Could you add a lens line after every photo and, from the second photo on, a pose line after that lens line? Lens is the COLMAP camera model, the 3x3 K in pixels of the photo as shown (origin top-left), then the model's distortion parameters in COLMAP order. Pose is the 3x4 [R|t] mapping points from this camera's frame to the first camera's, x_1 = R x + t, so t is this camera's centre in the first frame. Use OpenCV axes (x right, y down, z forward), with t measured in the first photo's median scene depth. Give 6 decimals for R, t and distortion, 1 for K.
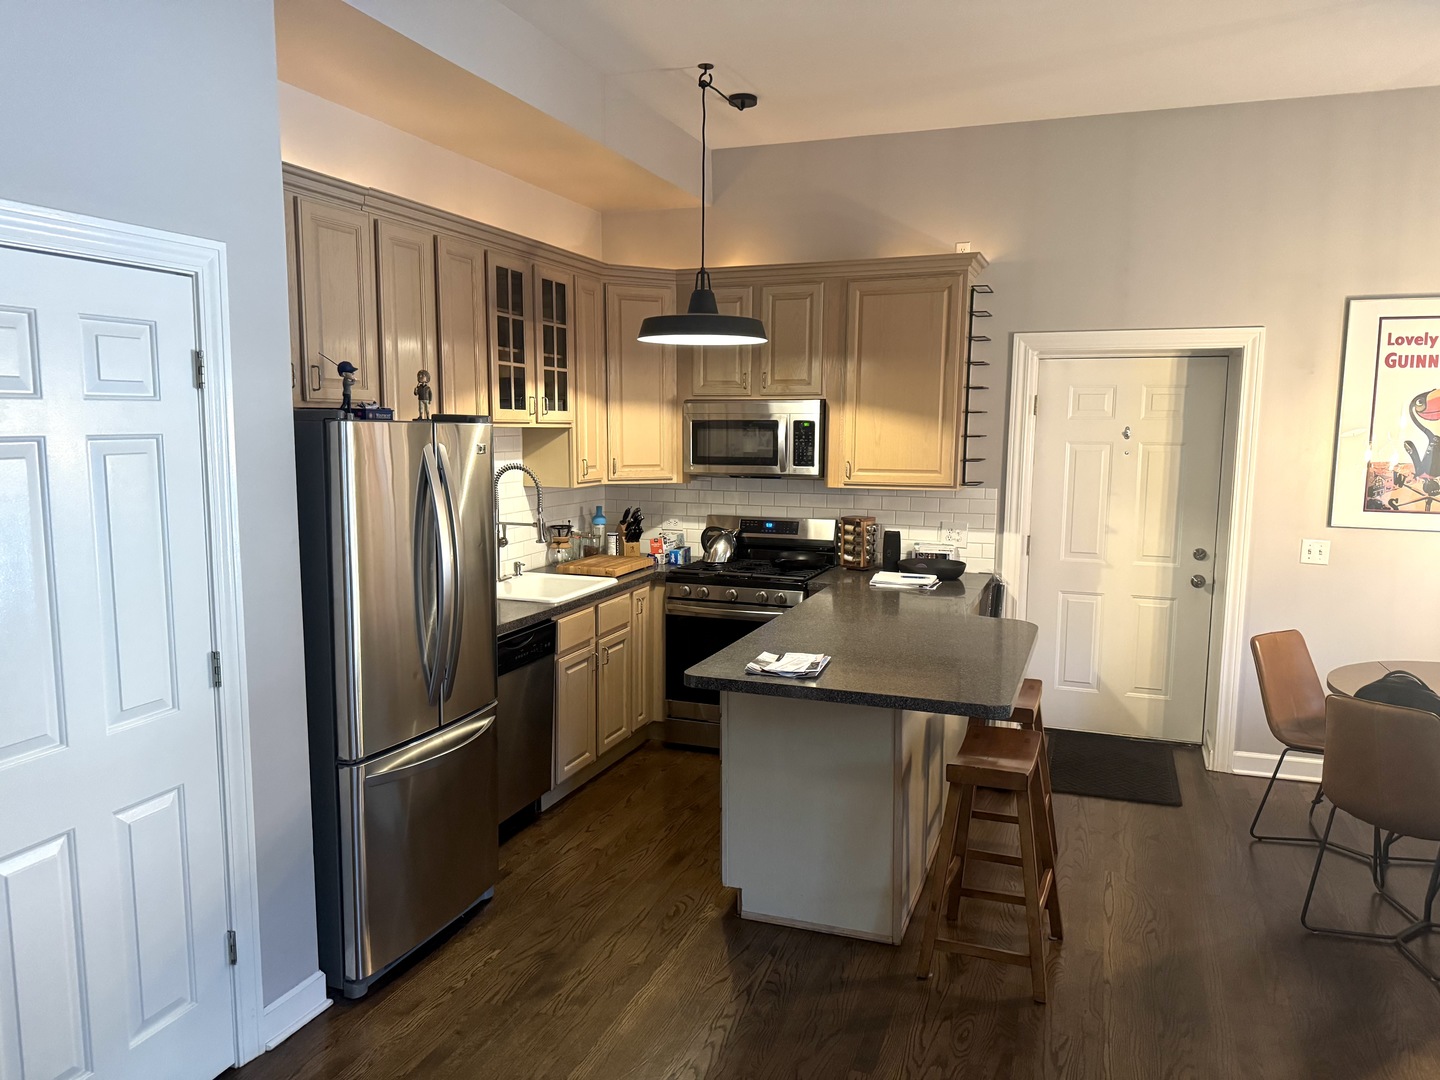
lens RADIAL K [[1019.4, 0, 725.4], [0, 1019.4, 537.7], [0, 0, 1]] dist [0.136774, -0.193035]
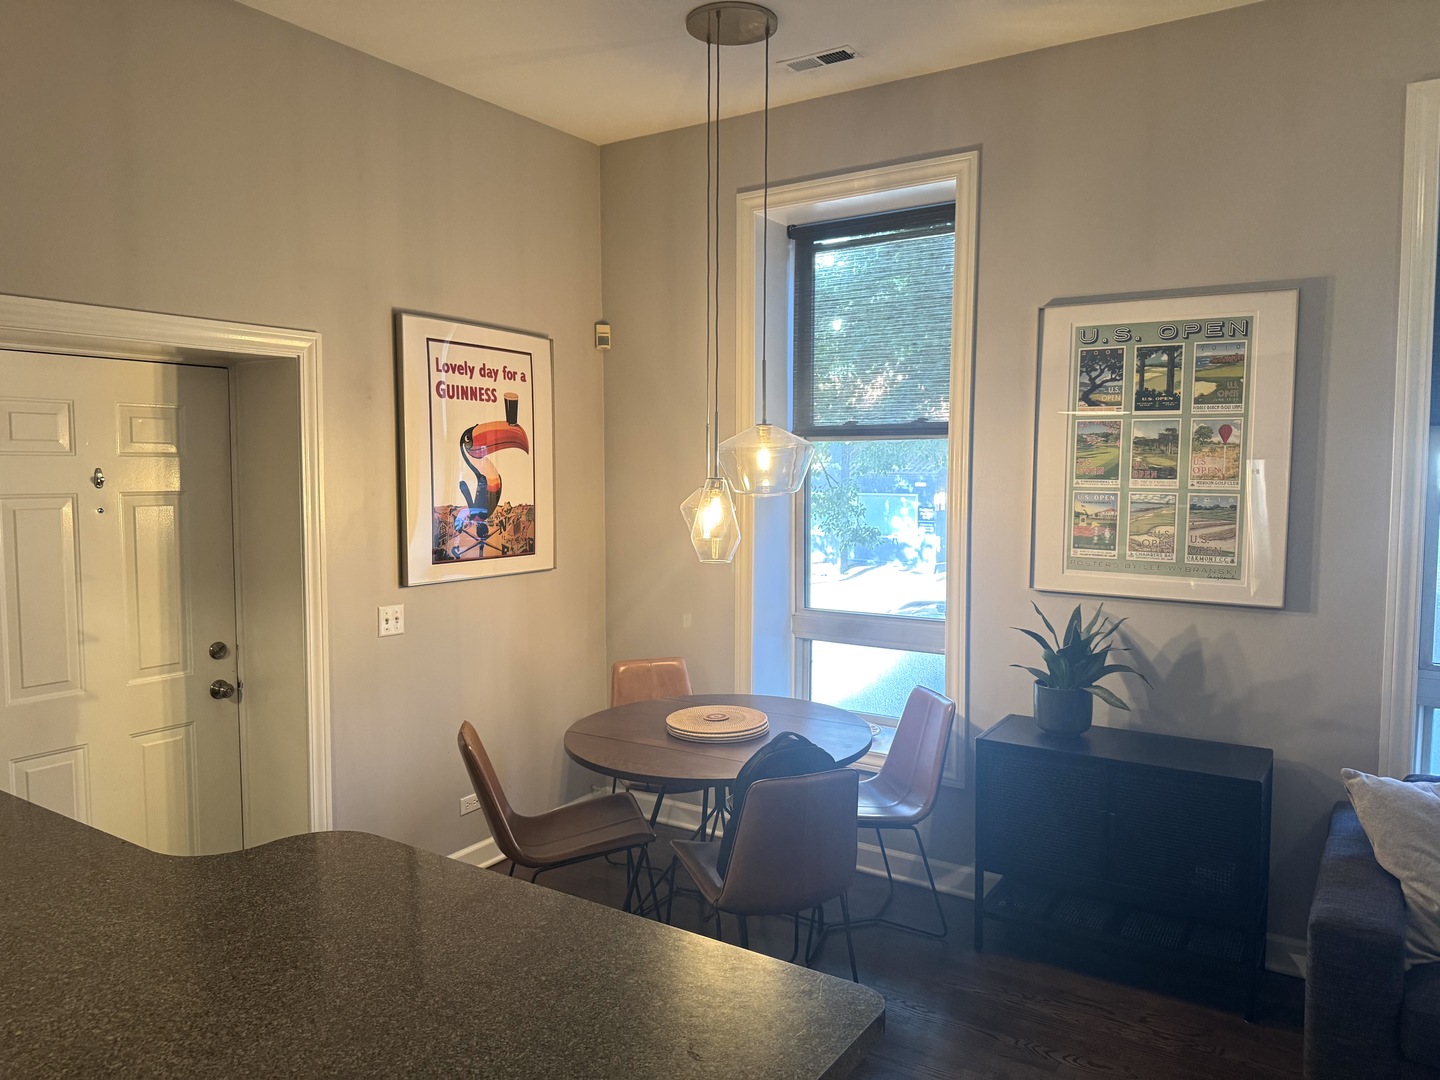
lens RADIAL K [[1011.3, 0, 727.9], [0, 1011.3, 539.4], [0, 0, 1]] dist [0.045459, -0.068431]
pose [[0.224769, -0.079982, 0.971124, -0.126297], [0.111590, 0.992181, 0.055889, -0.059439], [-0.968001, 0.095806, 0.231937, 0.519855]]
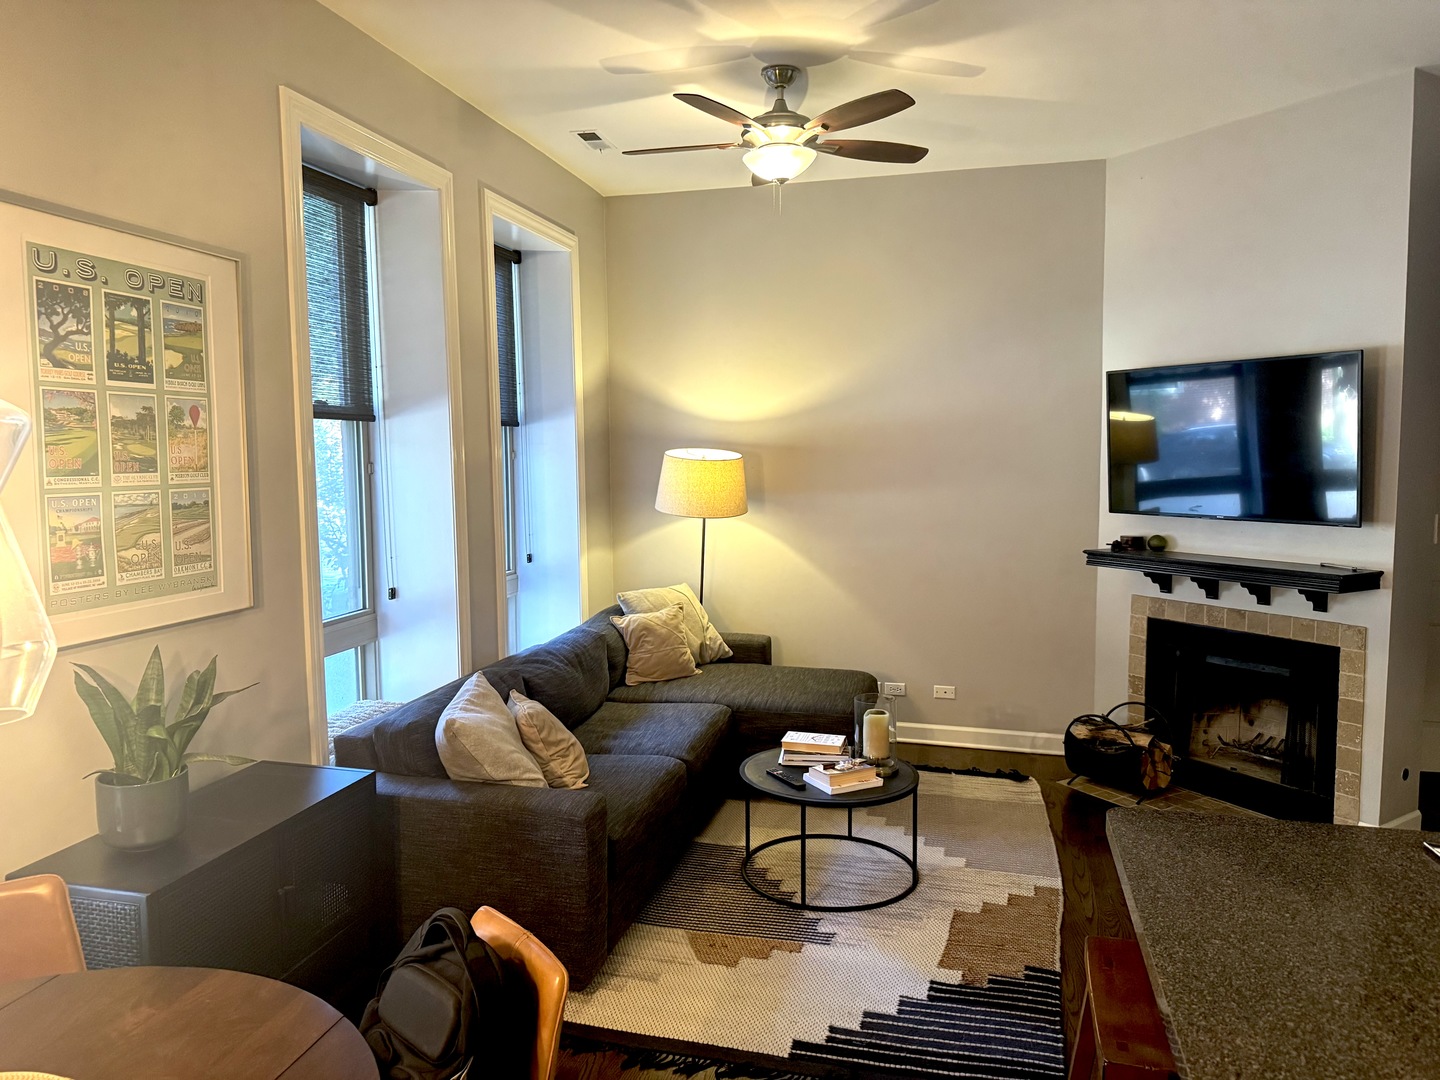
lens RADIAL K [[1011.3, 0, 727.9], [0, 1011.3, 539.4], [0, 0, 1]] dist [0.045459, -0.068431]
pose [[-0.994441, 0.005103, -0.105174, 0.351685], [-0.016452, 0.979029, 0.203053, -0.105261], [0.104005, 0.203655, -0.973503, 0.928119]]
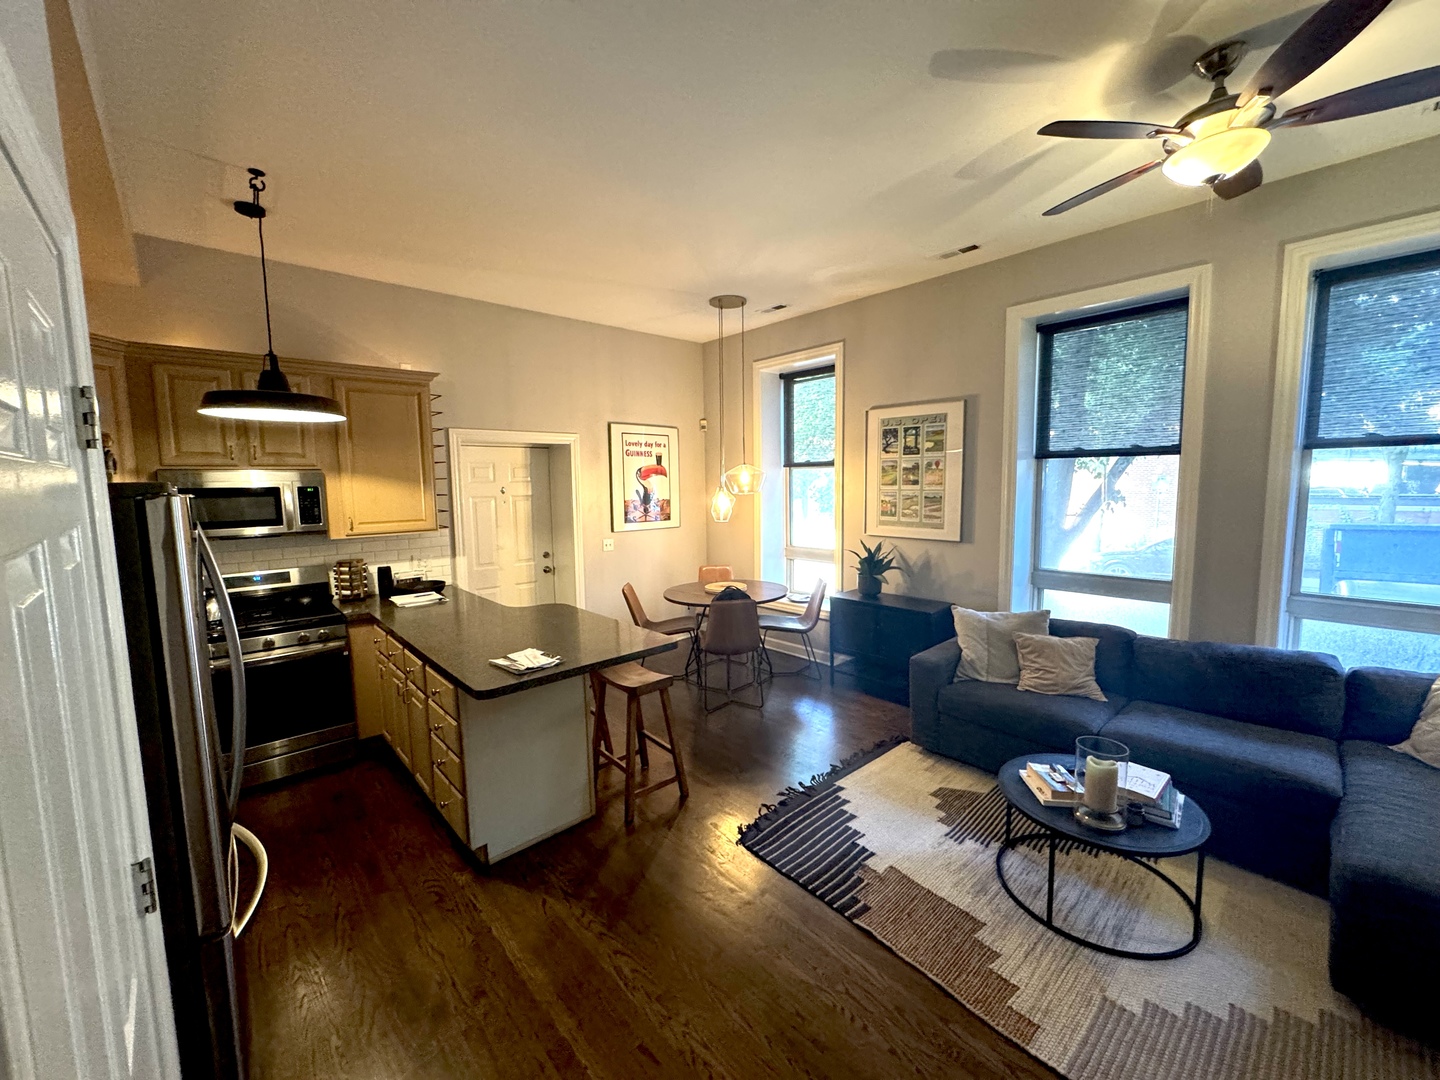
lens RADIAL K [[577.2, 0, 720.0], [0, 577.2, 540.0], [0, 0, 1]] dist [0.001038, -0.000017]
pose [[0.461061, -0.106706, 0.880930, -0.310911], [0.120221, 0.991102, 0.057129, -0.032430], [-0.879187, 0.079566, 0.469787, 0.251498]]
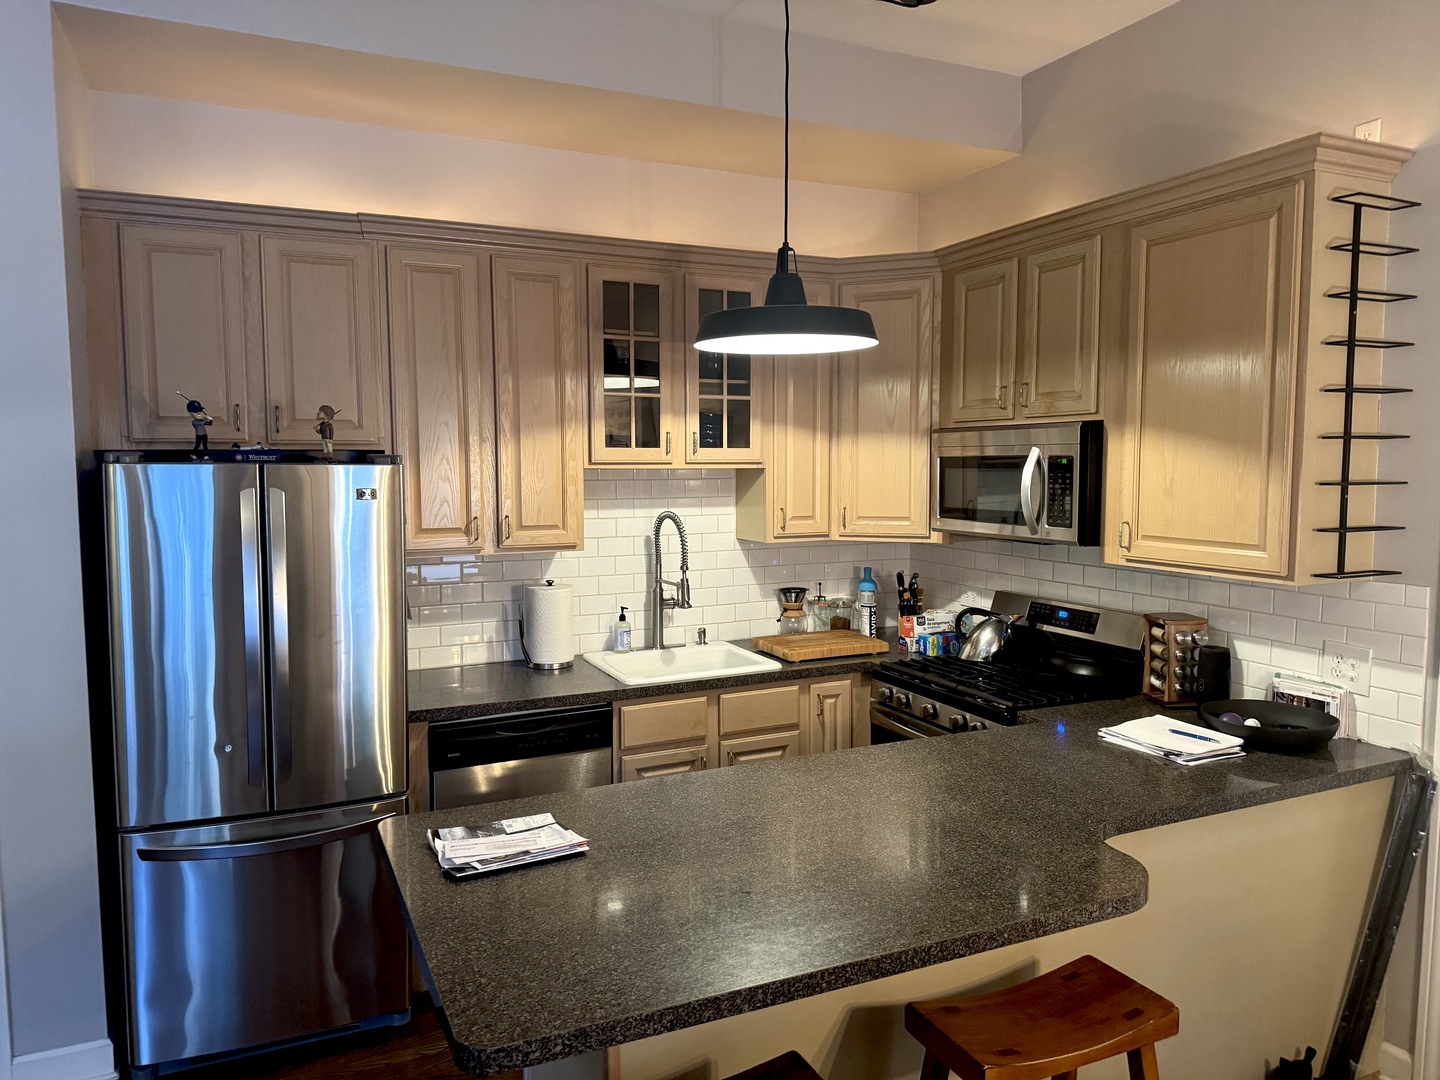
lens RADIAL K [[1019.4, 0, 725.4], [0, 1019.4, 537.7], [0, 0, 1]] dist [0.136774, -0.193035]
pose [[0.712990, 0.046262, -0.699647, 0.381461], [-0.071810, 0.997392, -0.007230, -0.044441], [0.697487, 0.055397, 0.714452, 0.401373]]
